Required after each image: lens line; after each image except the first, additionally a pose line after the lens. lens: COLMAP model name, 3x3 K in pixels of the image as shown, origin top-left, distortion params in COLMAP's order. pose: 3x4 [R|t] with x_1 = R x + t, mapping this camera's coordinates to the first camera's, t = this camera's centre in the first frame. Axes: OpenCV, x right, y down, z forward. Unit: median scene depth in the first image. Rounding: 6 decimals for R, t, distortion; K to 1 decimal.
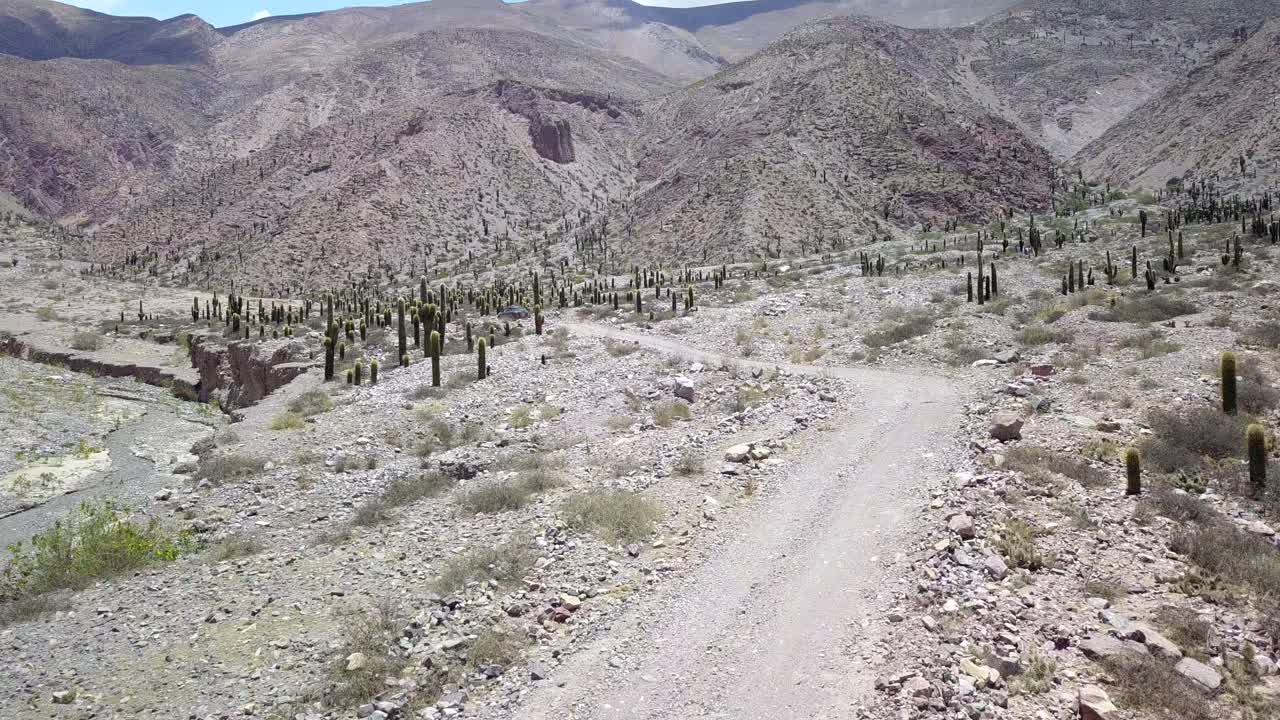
lens RADIAL K [[1037.0, 0, 640.2], [0, 1037.0, 360.4], [0, 0, 1]] dist [0.012448, 0.008627]
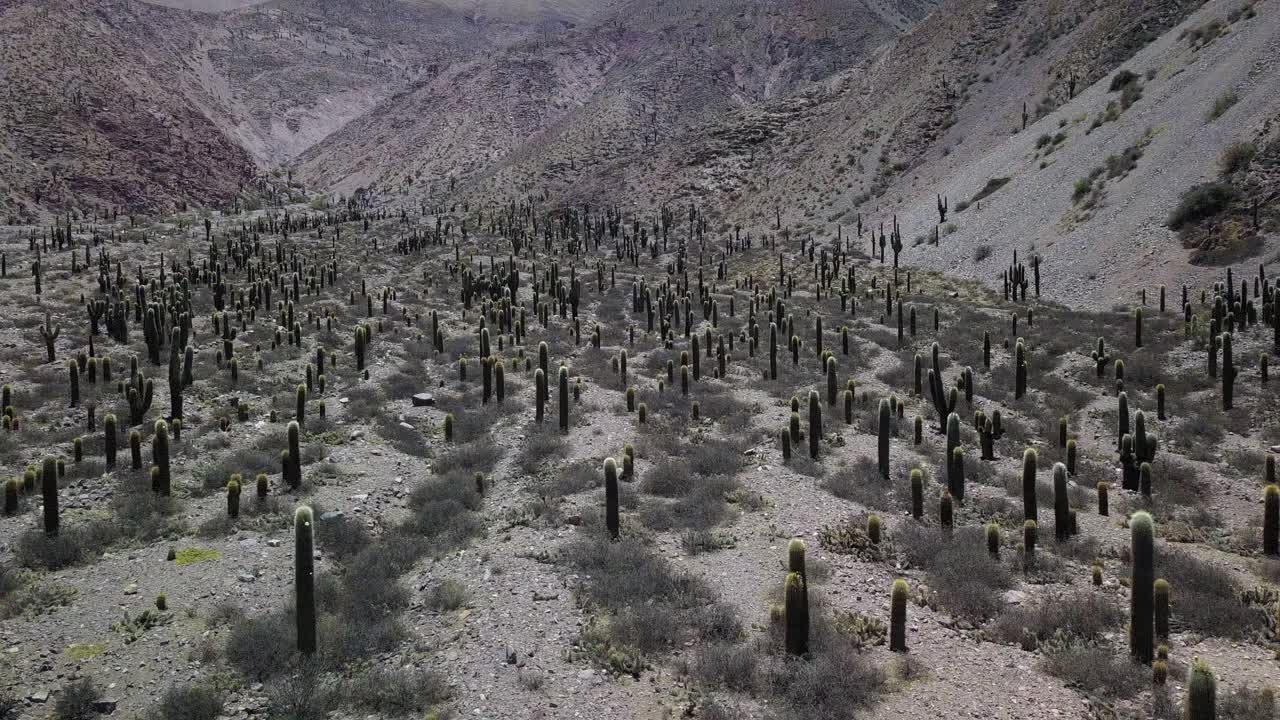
lens RADIAL K [[1037.0, 0, 640.0], [0, 1037.0, 361.1], [0, 0, 1]] dist [0.012448, 0.008627]
pose [[0.793013, -0.002760, 0.609198, 0.053933], [-0.005104, 0.999925, 0.011174, 0.000938], [-0.609183, -0.011971, 0.792939, -0.086065]]
